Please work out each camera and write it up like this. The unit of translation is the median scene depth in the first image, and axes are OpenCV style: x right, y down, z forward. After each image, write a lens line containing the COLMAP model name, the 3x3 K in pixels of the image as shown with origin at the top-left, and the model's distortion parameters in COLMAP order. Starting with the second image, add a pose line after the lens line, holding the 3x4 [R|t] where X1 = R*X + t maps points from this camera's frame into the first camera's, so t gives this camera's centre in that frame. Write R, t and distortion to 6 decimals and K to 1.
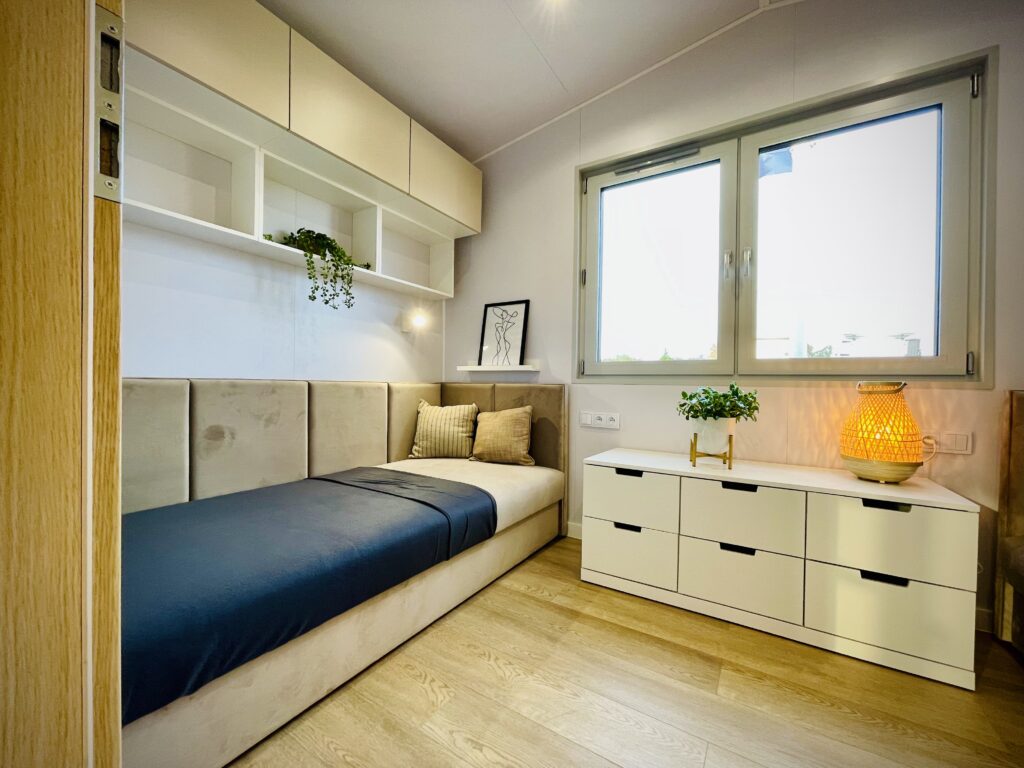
lens RADIAL K [[416.7, 0, 504.2], [0, 416.7, 386.5], [0, 0, 1]] dist [0.000099, 0.000024]
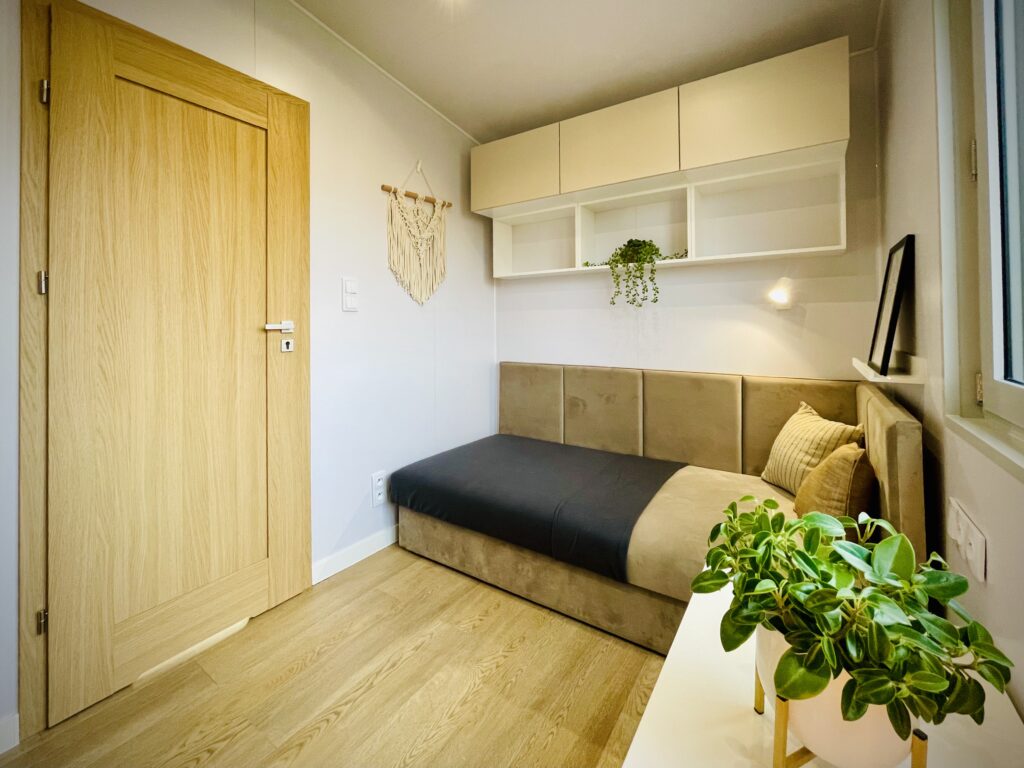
lens RADIAL K [[433.6, 0, 509.9], [0, 433.6, 318.3], [0, 0, 1]] dist [0.000485, -0.000086]
pose [[-0.025950, -0.024412, -0.999365, 1.442458], [0.005374, 0.999684, -0.024559, -0.252495], [0.999649, -0.006008, -0.025811, 1.336549]]
